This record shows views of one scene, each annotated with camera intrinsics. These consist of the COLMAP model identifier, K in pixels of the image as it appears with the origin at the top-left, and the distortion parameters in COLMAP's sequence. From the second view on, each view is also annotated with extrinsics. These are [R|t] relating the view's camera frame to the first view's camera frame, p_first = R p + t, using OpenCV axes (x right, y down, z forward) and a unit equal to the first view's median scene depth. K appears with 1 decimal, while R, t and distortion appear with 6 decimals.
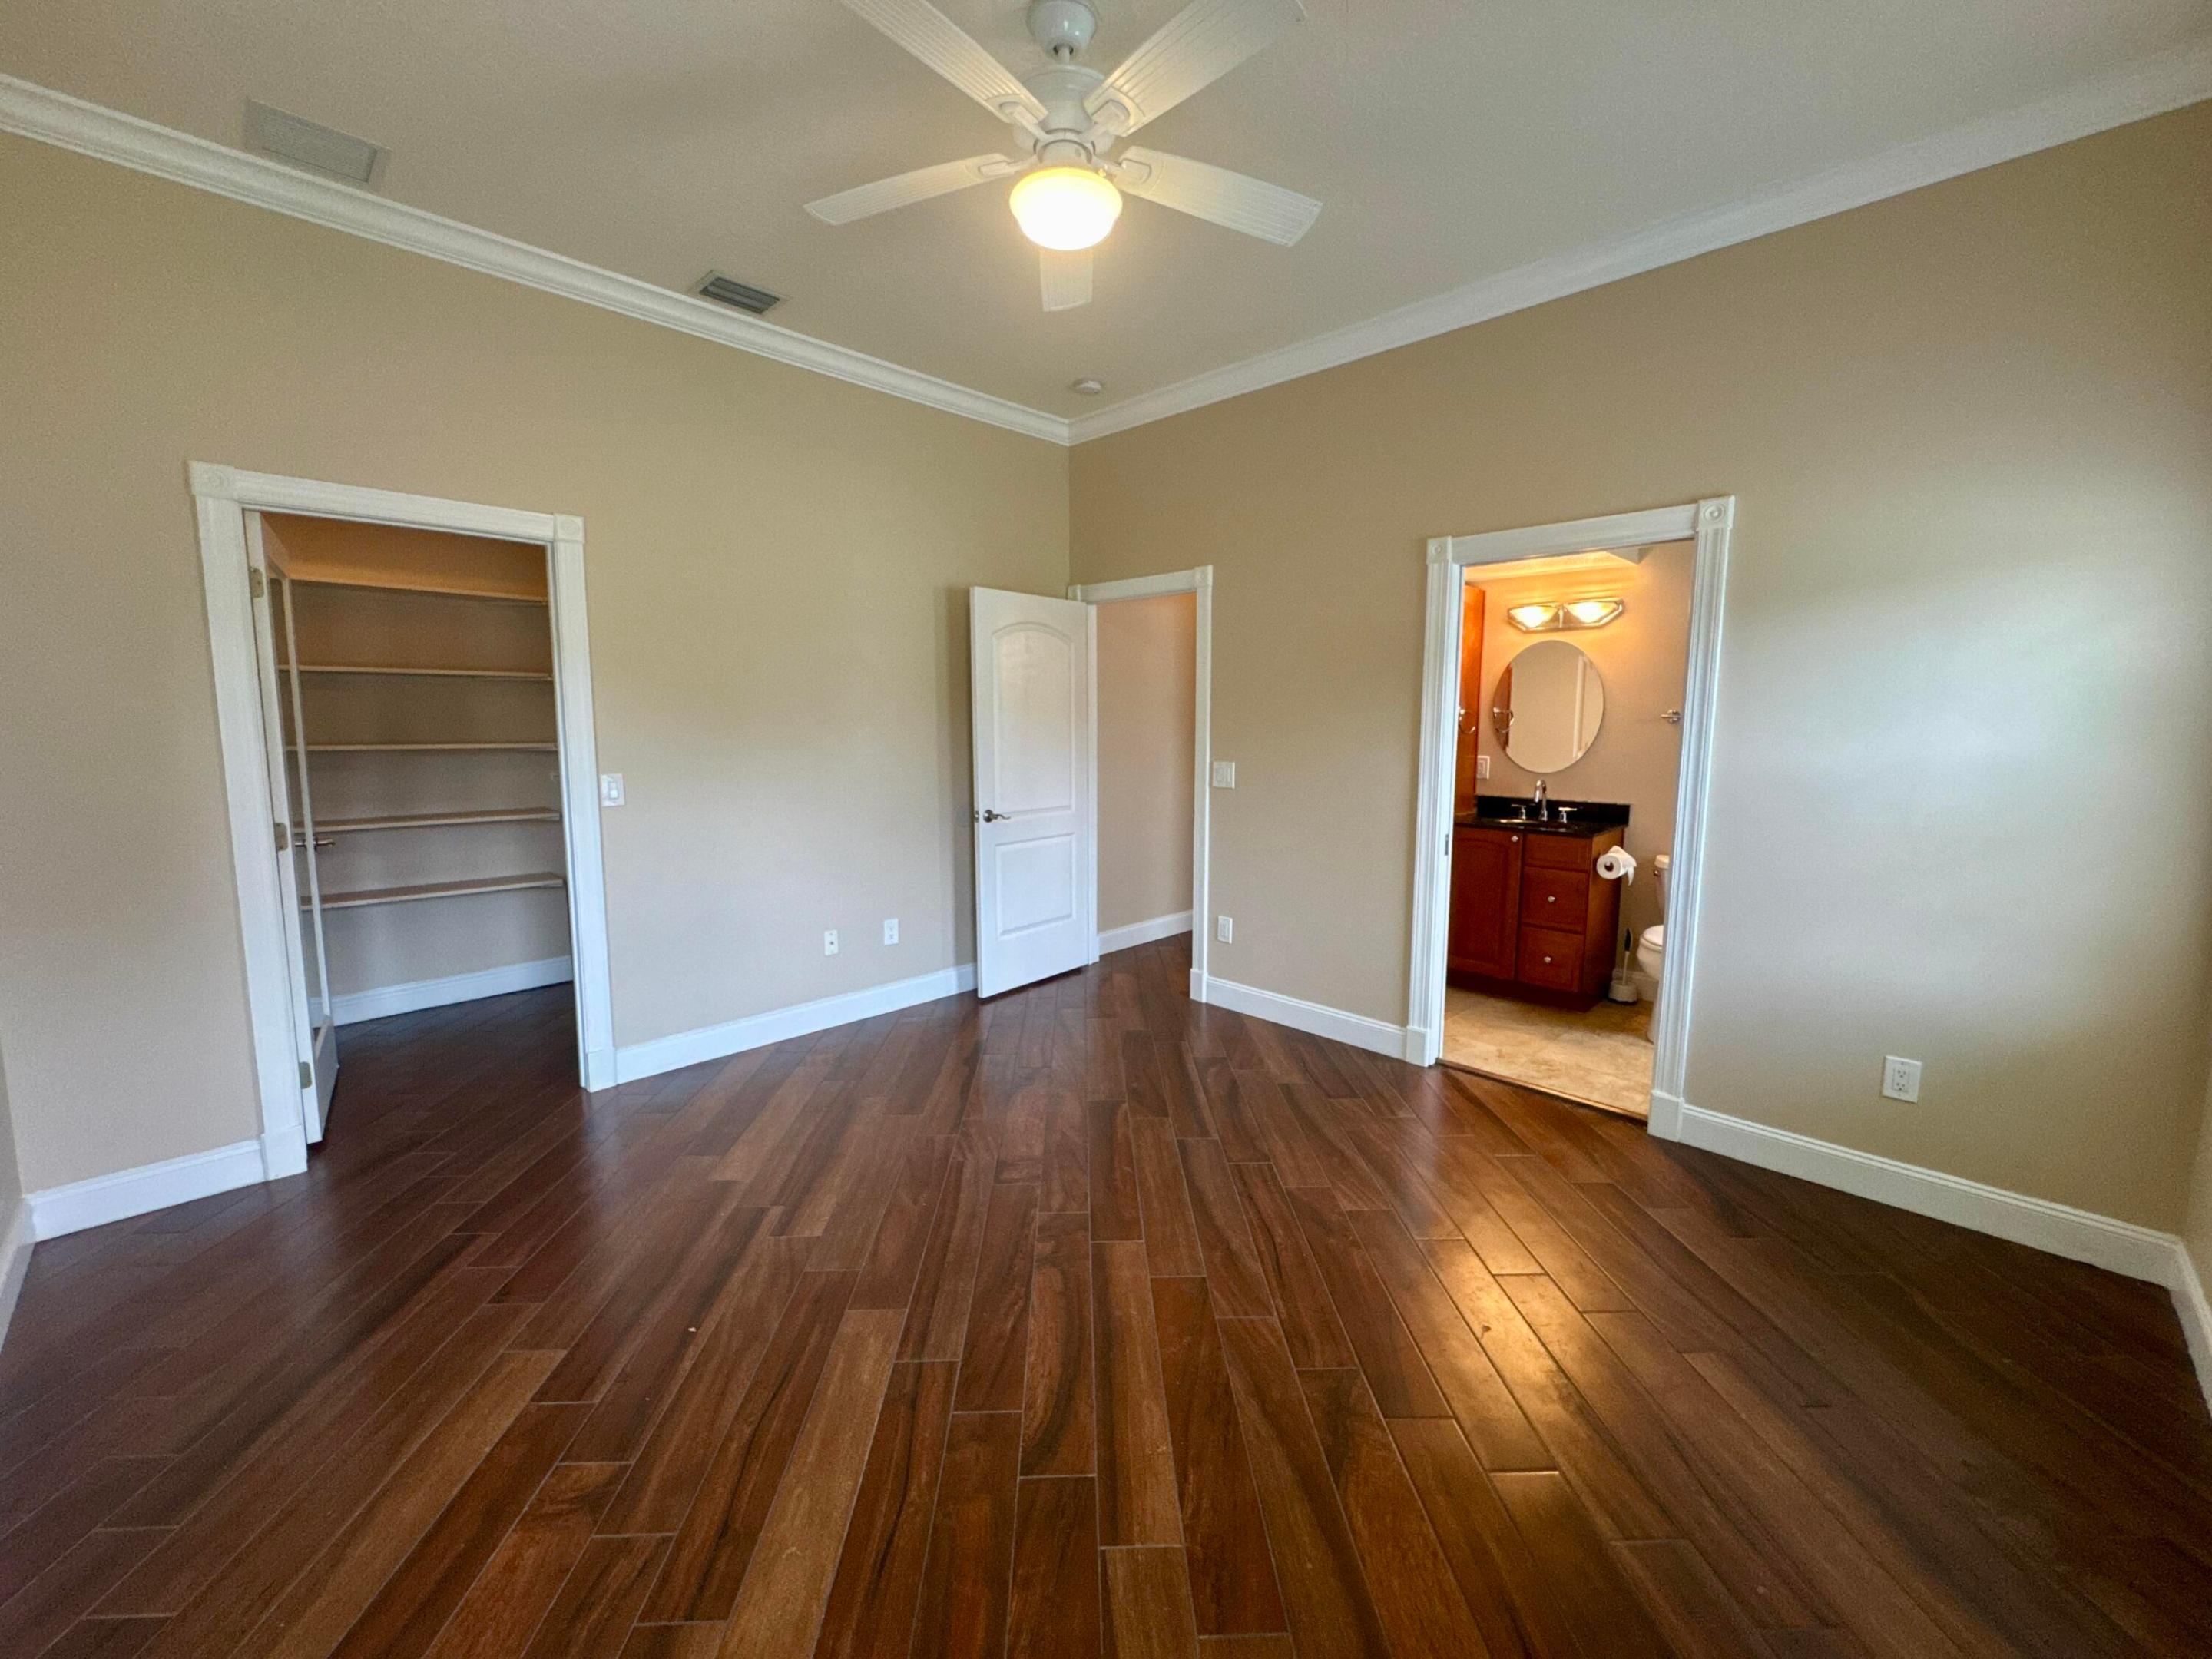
lens RADIAL K [[889.7, 0, 1105.7], [0, 889.7, 823.5], [0, 0, 1]] dist [-0.001382, -0.000177]
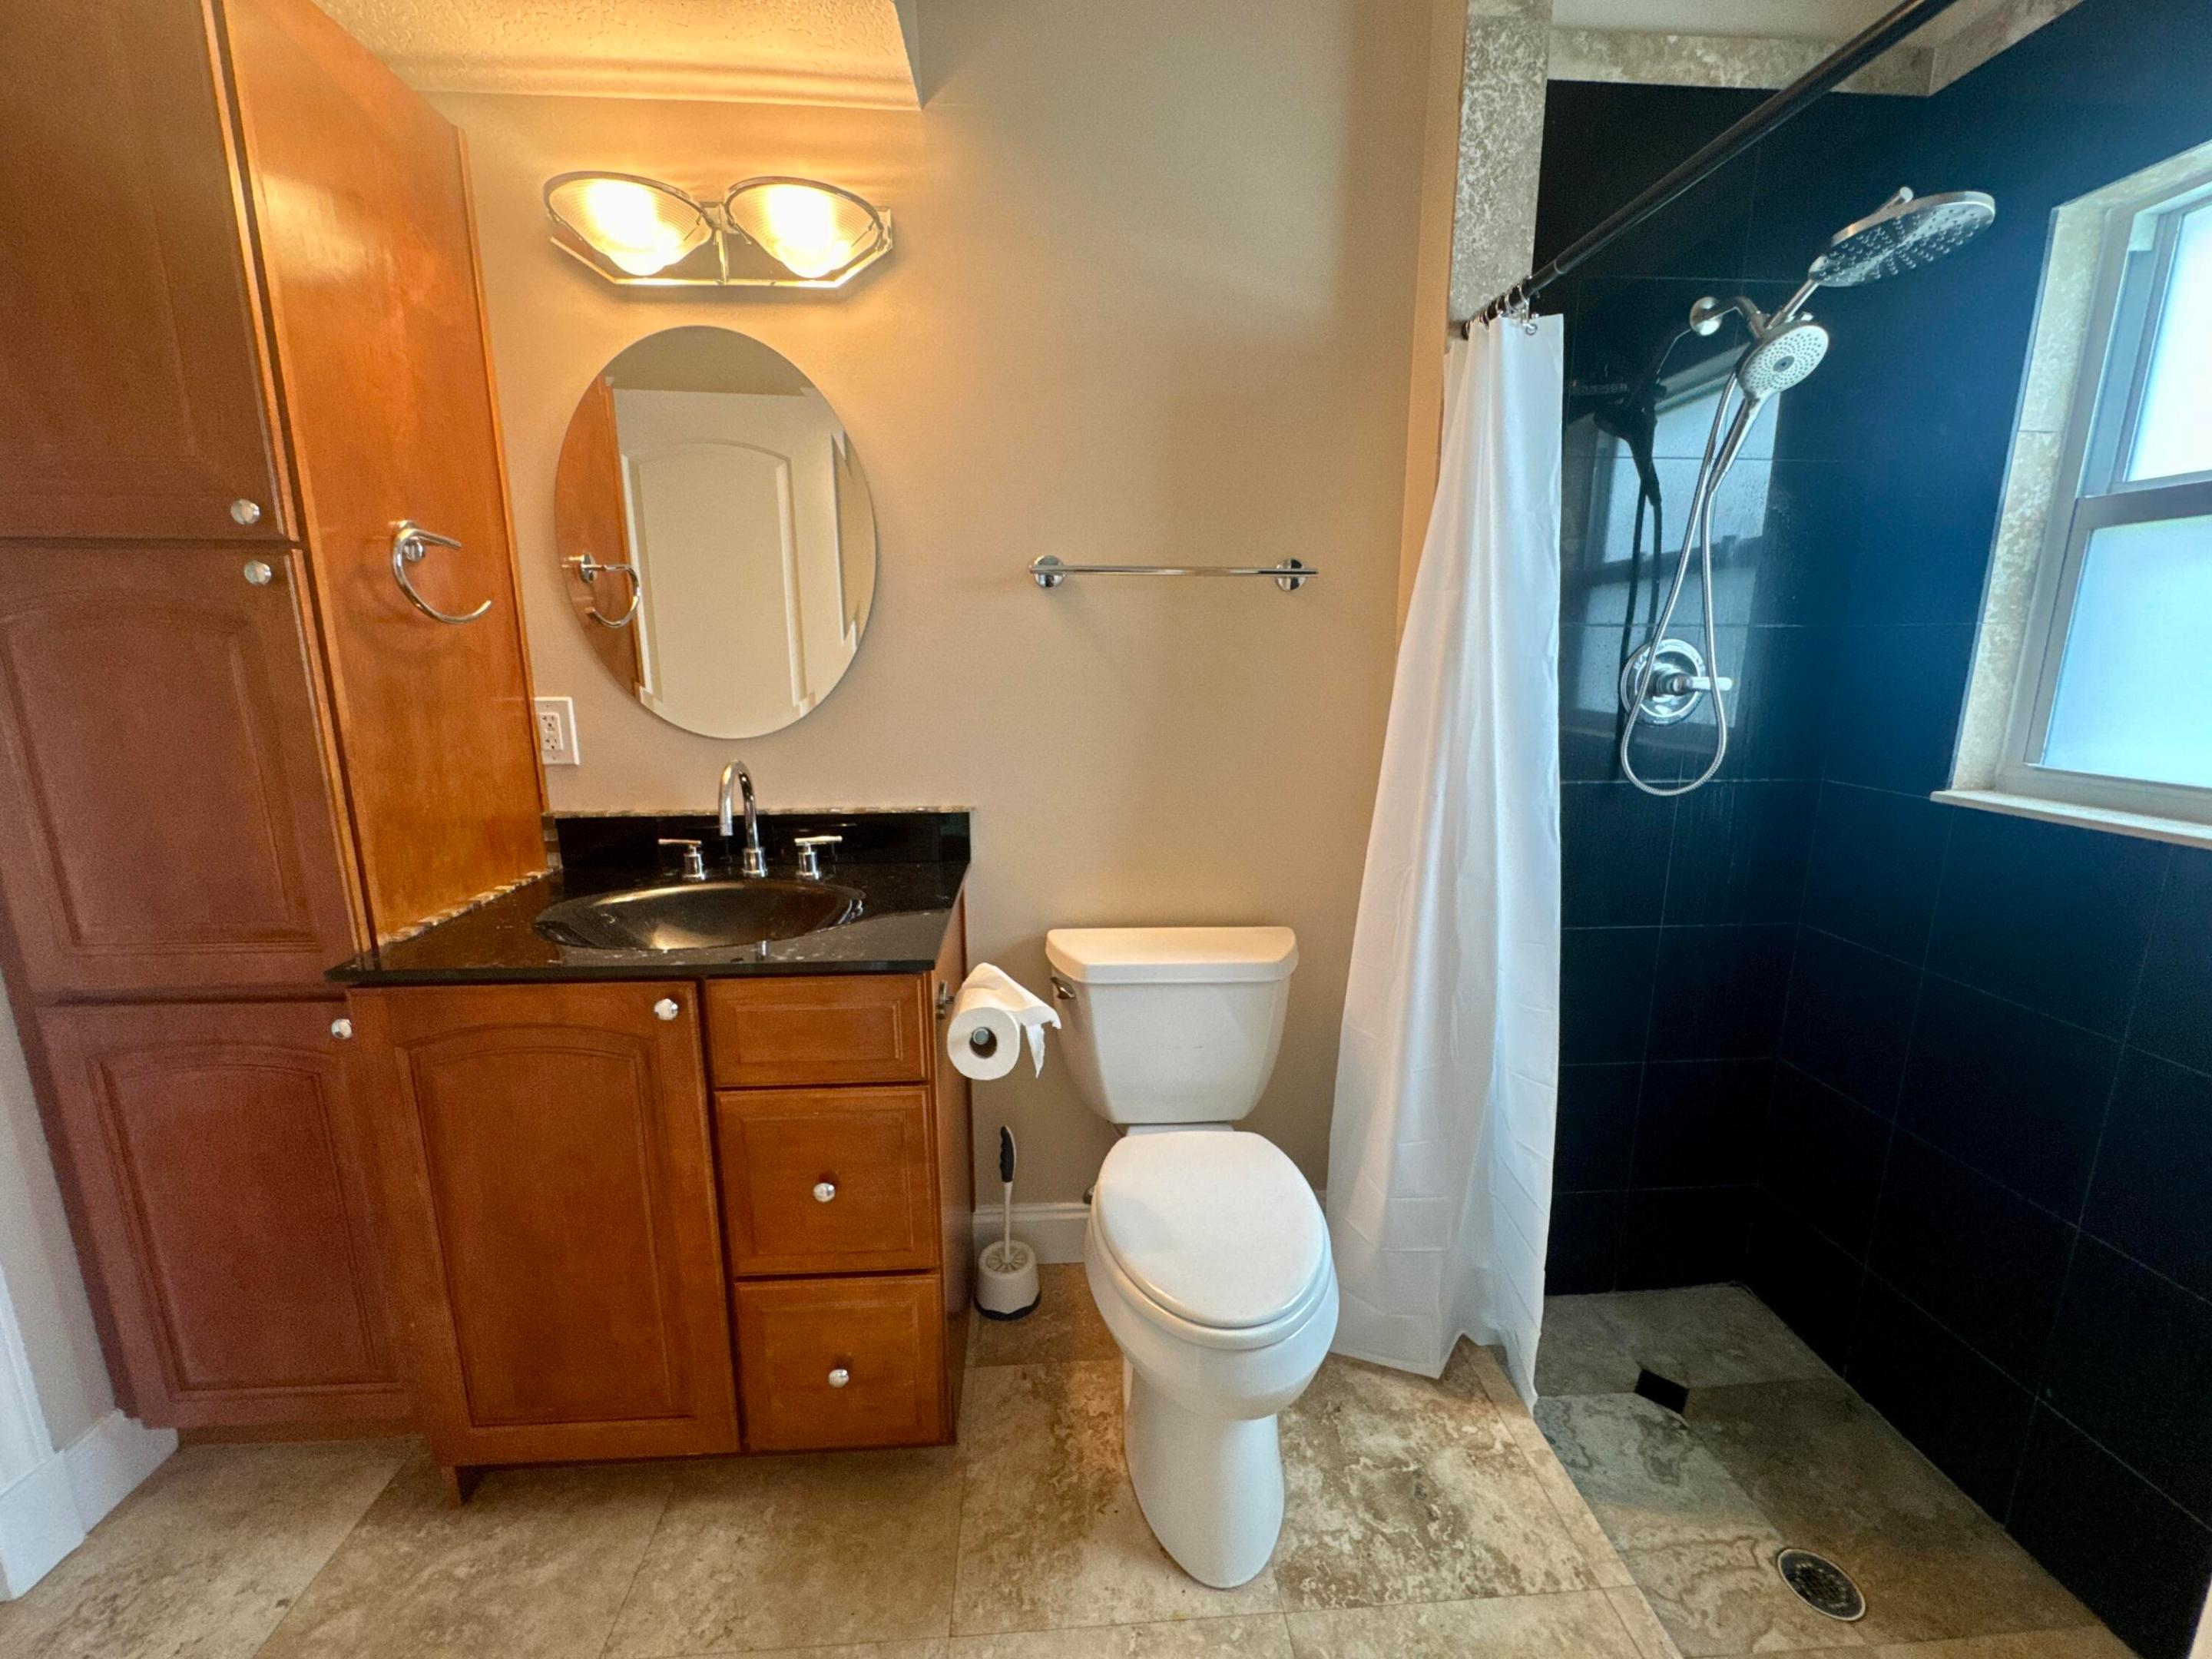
lens RADIAL K [[893.3, 0, 1103.0], [0, 893.3, 820.6], [0, 0, 1]] dist [-0.001398, 0.000041]
pose [[0.665527, -0.148269, 0.731498, 0.342628], [0.091097, 0.988879, 0.117557, -0.055383], [-0.740794, -0.011600, 0.671633, 0.690338]]
